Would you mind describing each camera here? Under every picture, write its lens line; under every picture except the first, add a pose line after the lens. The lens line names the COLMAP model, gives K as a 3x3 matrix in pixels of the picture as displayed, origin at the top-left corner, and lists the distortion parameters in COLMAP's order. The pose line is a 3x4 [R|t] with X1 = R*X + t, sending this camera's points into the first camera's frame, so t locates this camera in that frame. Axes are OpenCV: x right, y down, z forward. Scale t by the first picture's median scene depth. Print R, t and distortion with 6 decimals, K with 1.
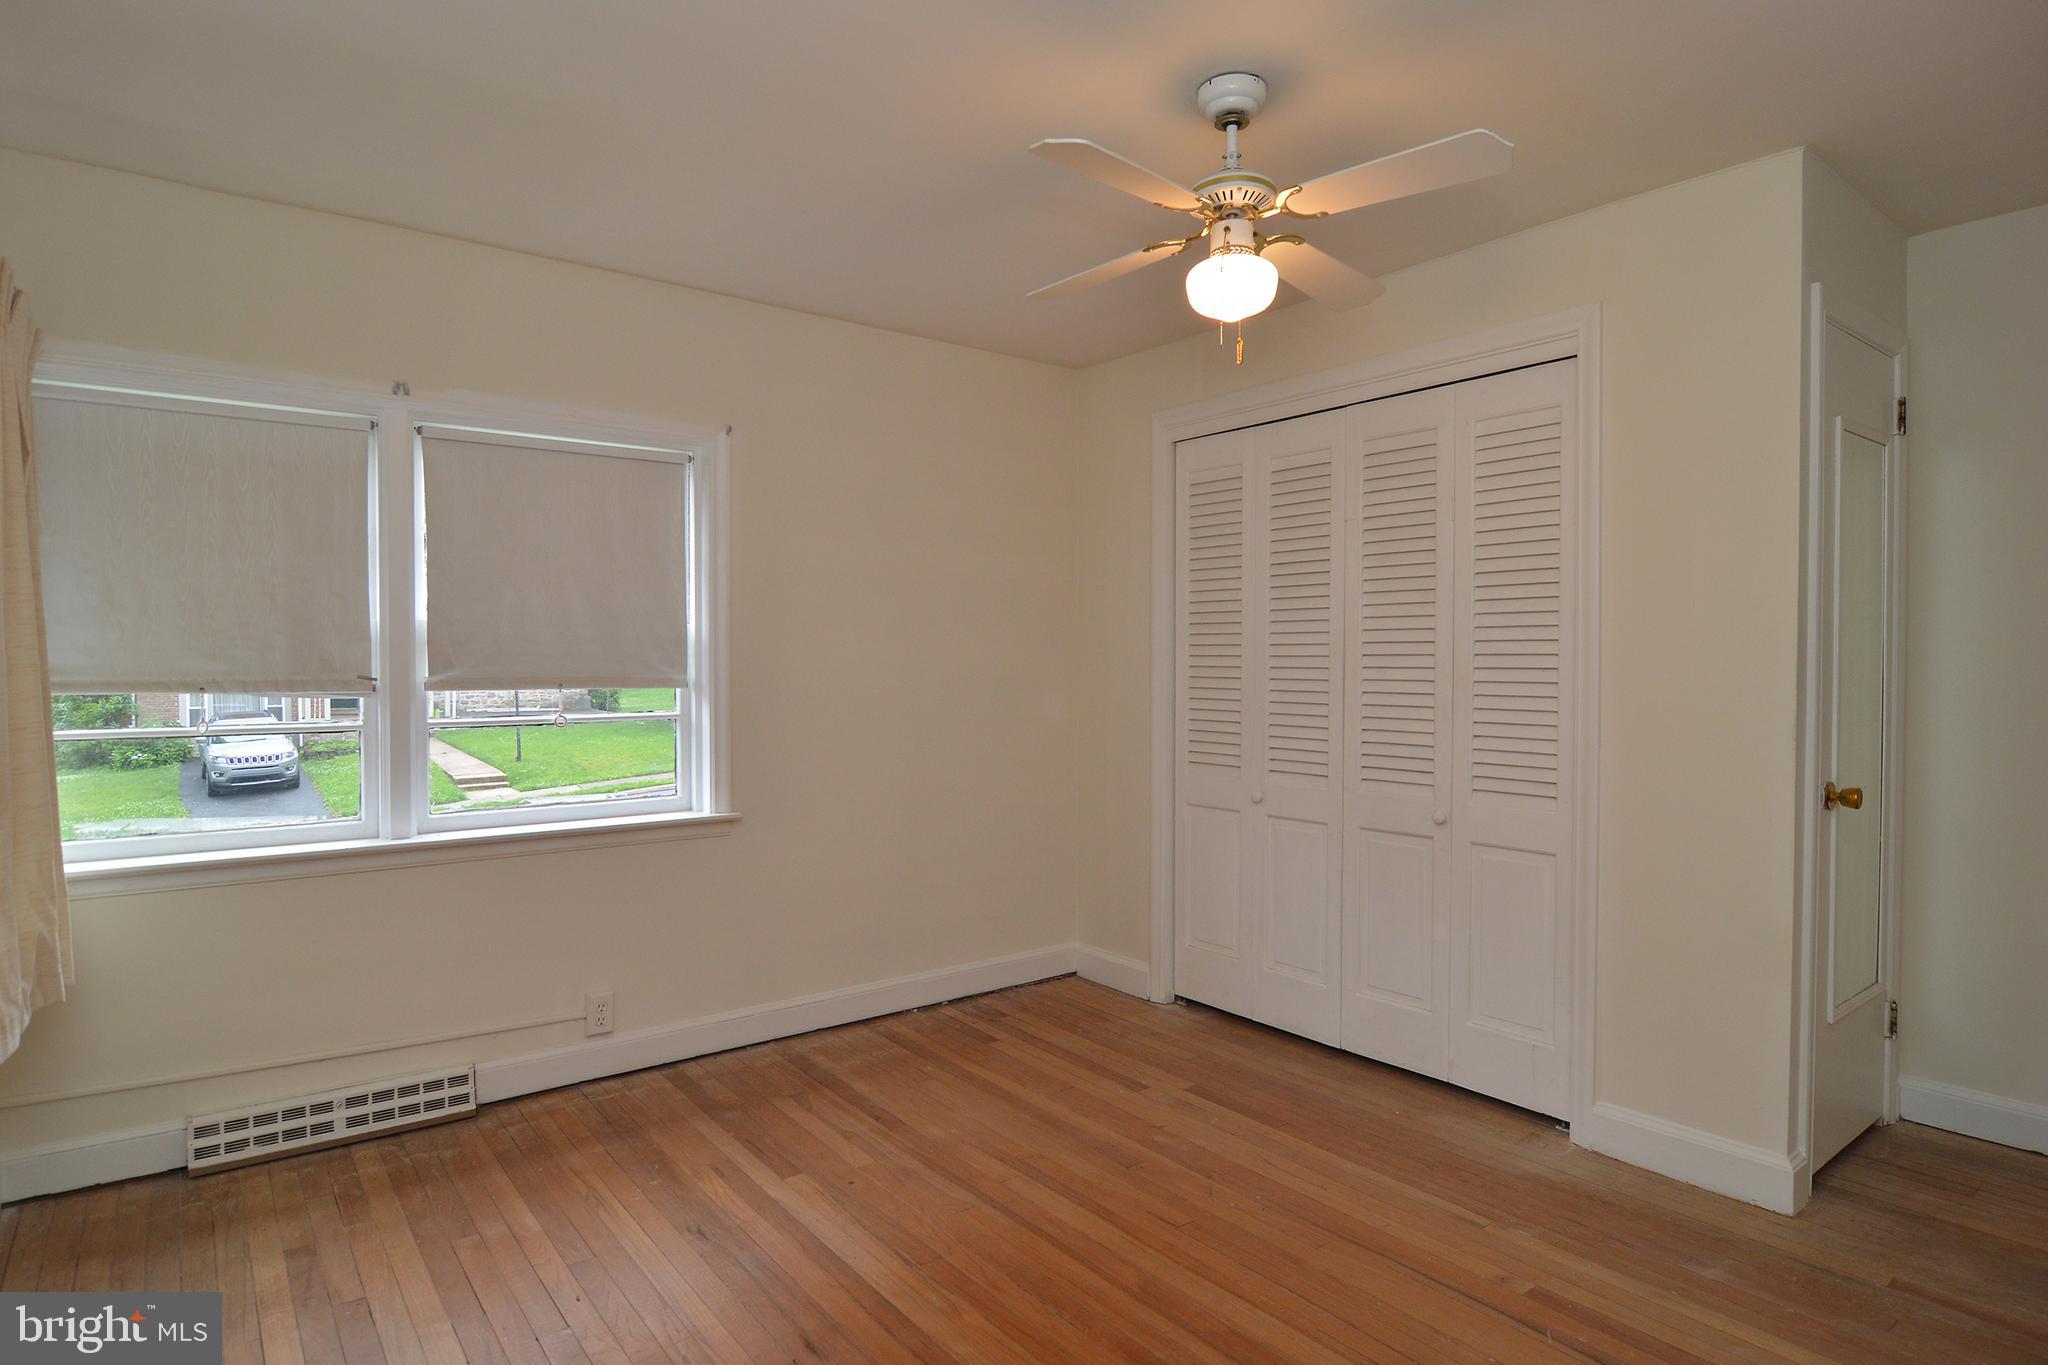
lens RADIAL K [[1112.8, 0, 1018.3], [0, 1112.8, 685.1], [0, 0, 1]] dist [-0.000271, -0.014310]
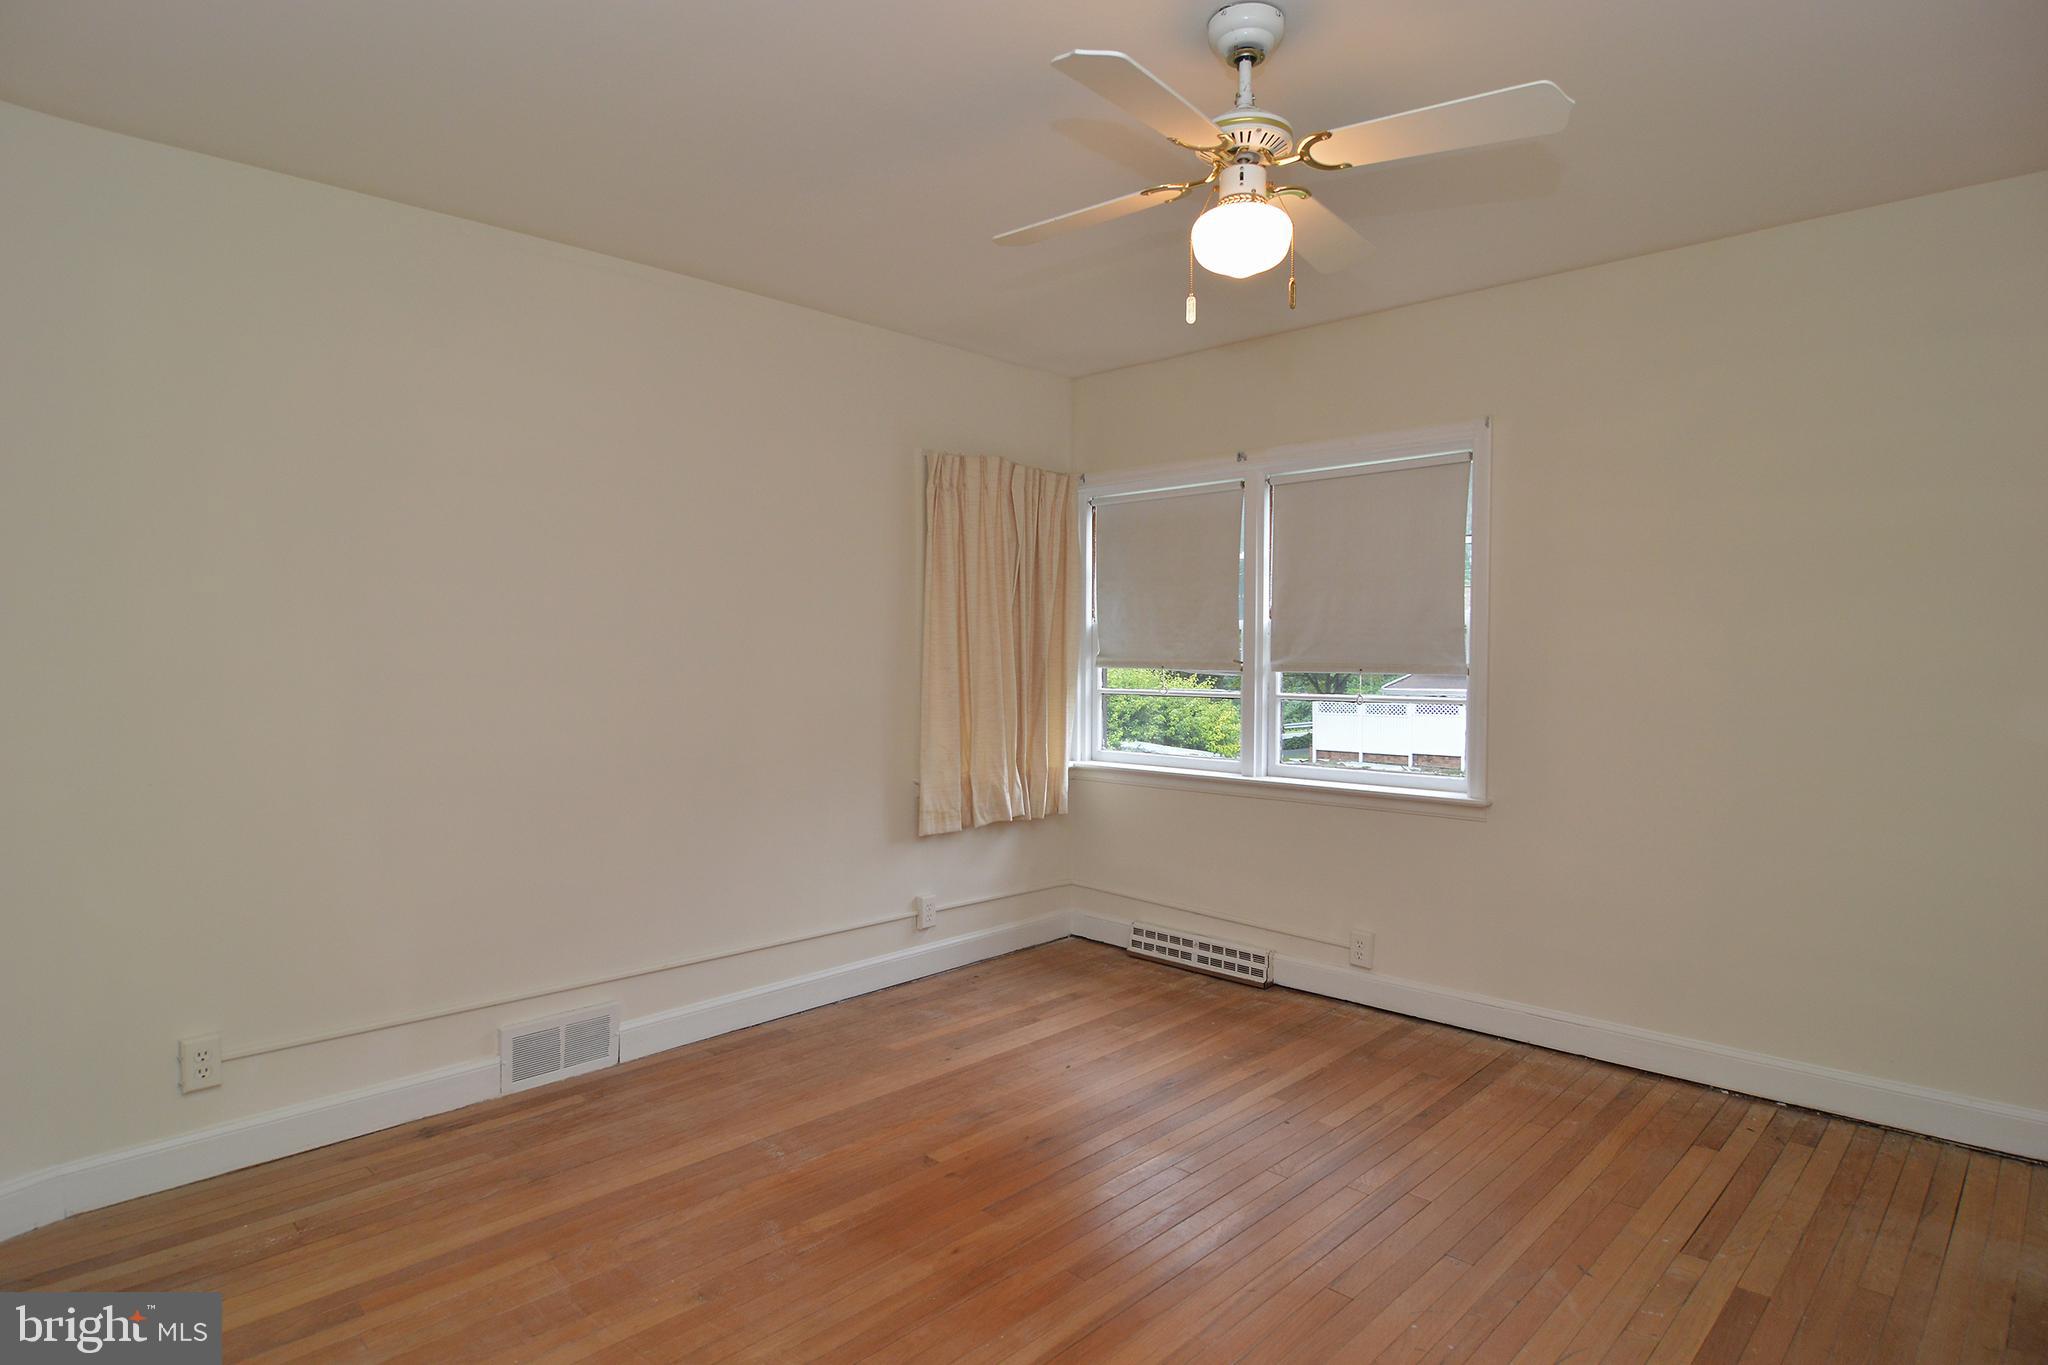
lens RADIAL K [[1123.2, 0, 997.3], [0, 1123.2, 660.3], [0, 0, 1]] dist [-0.001377, -0.000271]
pose [[0.133423, 0.009634, -0.991012, 0.794119], [-0.017580, 0.999818, 0.007353, -0.012389], [0.990903, 0.016441, 0.133568, 0.485161]]
